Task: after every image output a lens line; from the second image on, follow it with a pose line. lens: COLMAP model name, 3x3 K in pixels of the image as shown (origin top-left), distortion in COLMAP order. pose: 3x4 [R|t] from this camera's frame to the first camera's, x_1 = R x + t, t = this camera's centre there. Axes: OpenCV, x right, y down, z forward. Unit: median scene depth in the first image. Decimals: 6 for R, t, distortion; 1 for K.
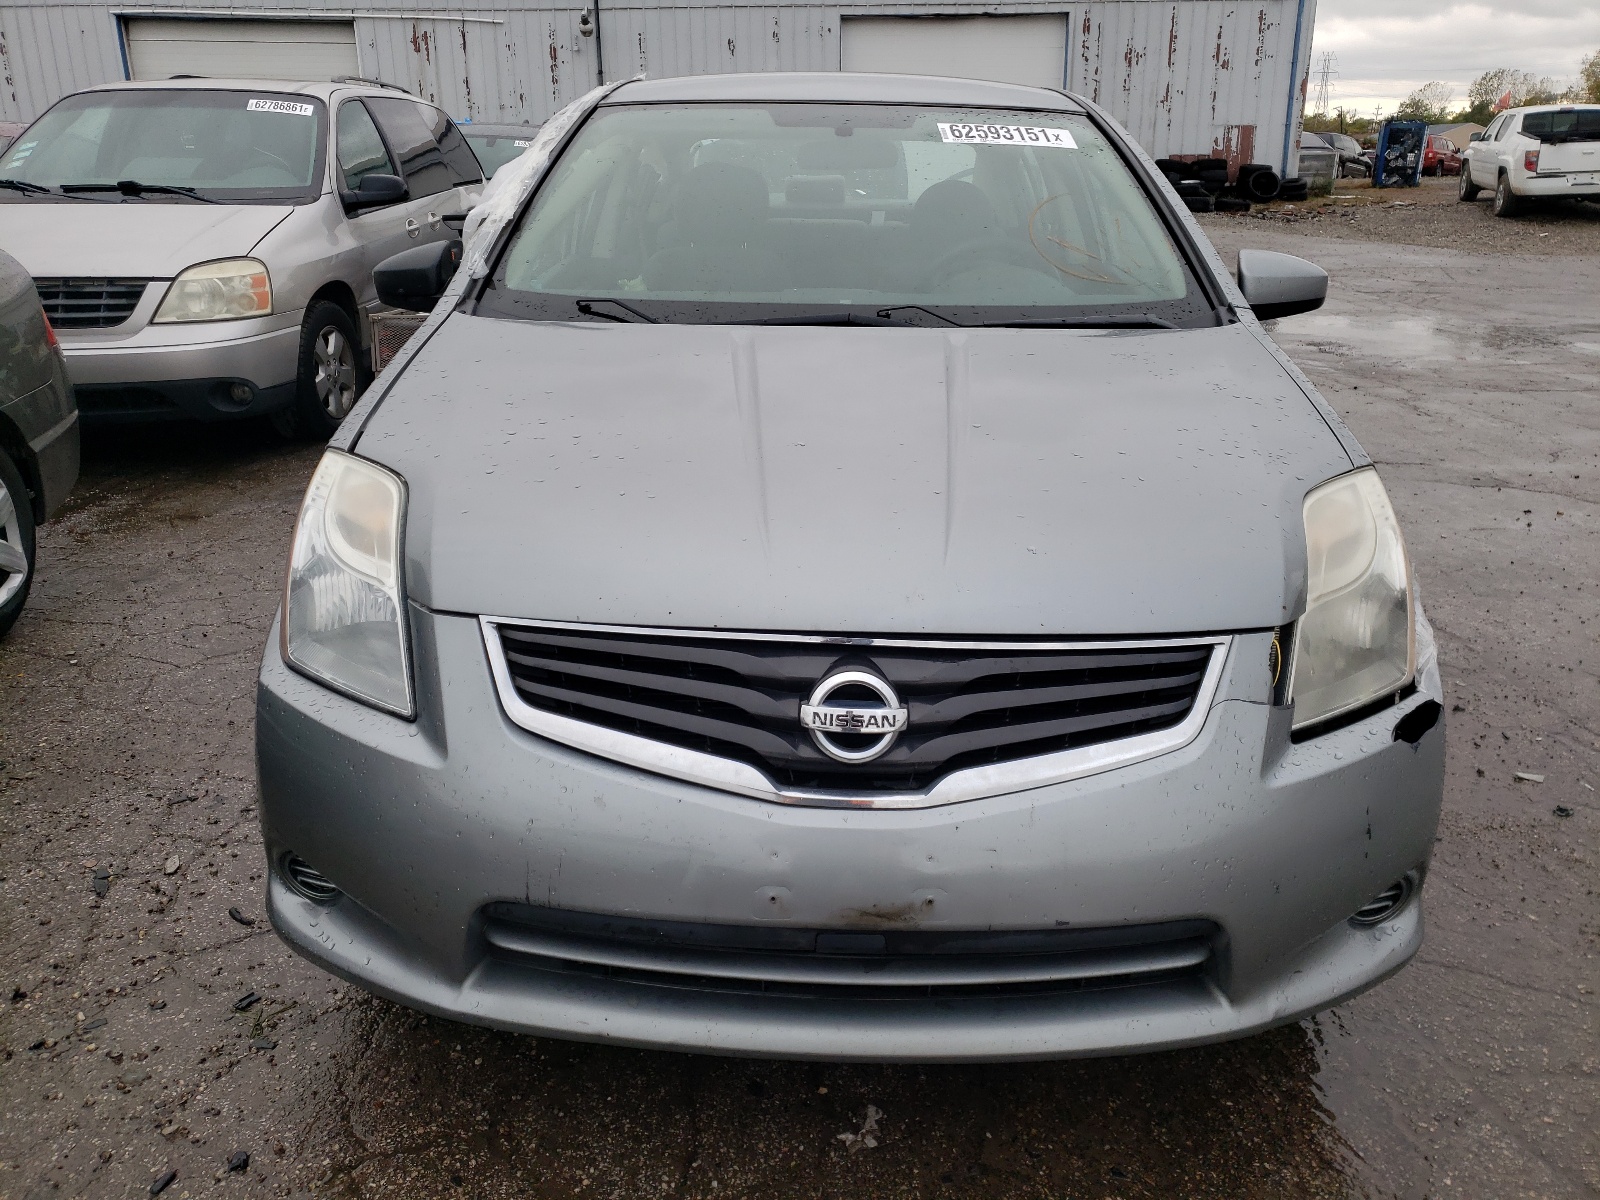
lens RADIAL K [[1211.4, 0, 799.0], [0, 1211.4, 596.0], [0, 0, 1]] dist [0.030055, 0.000006]
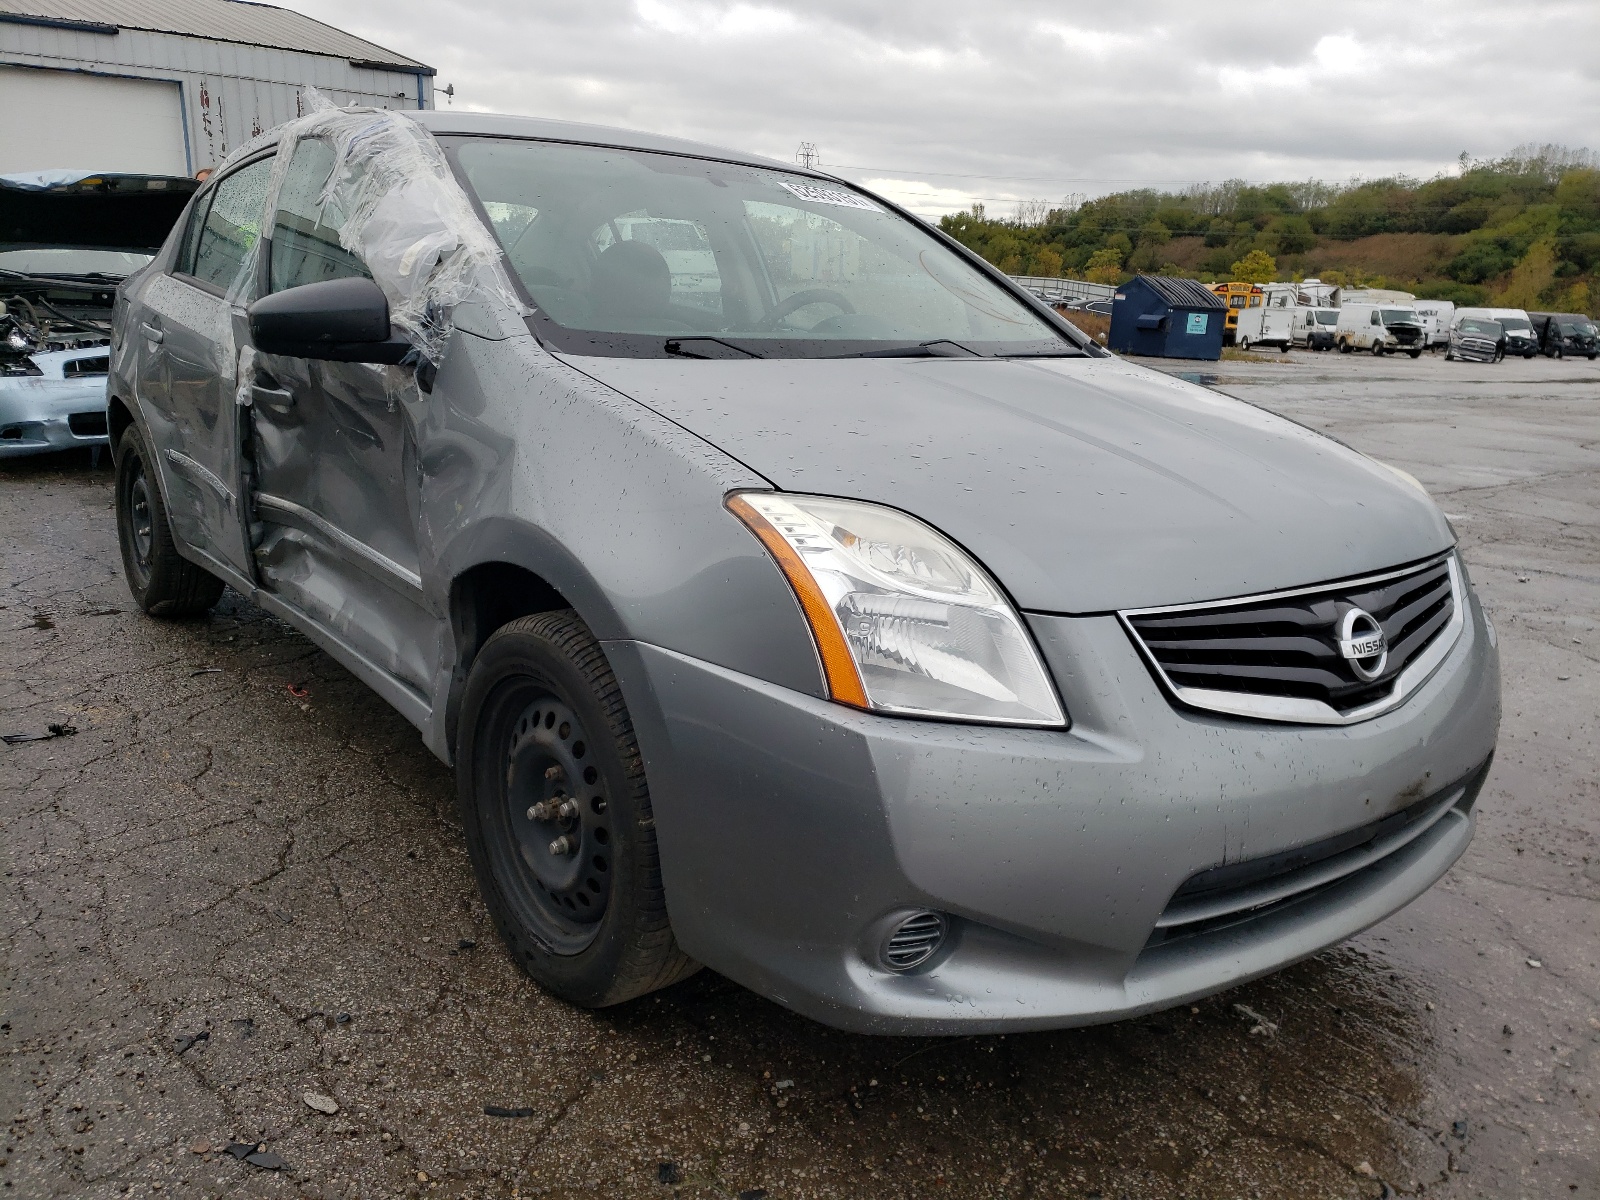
lens RADIAL K [[1211.4, 0, 804.1], [0, 1211.4, 602.6], [0, 0, 1]] dist [0.030055, 0.000006]
pose [[0.780291, -0.136071, 0.610434, -0.910161], [0.172728, 0.984969, -0.001234, -0.029981], [-0.601091, 0.106402, 0.792066, 0.281044]]
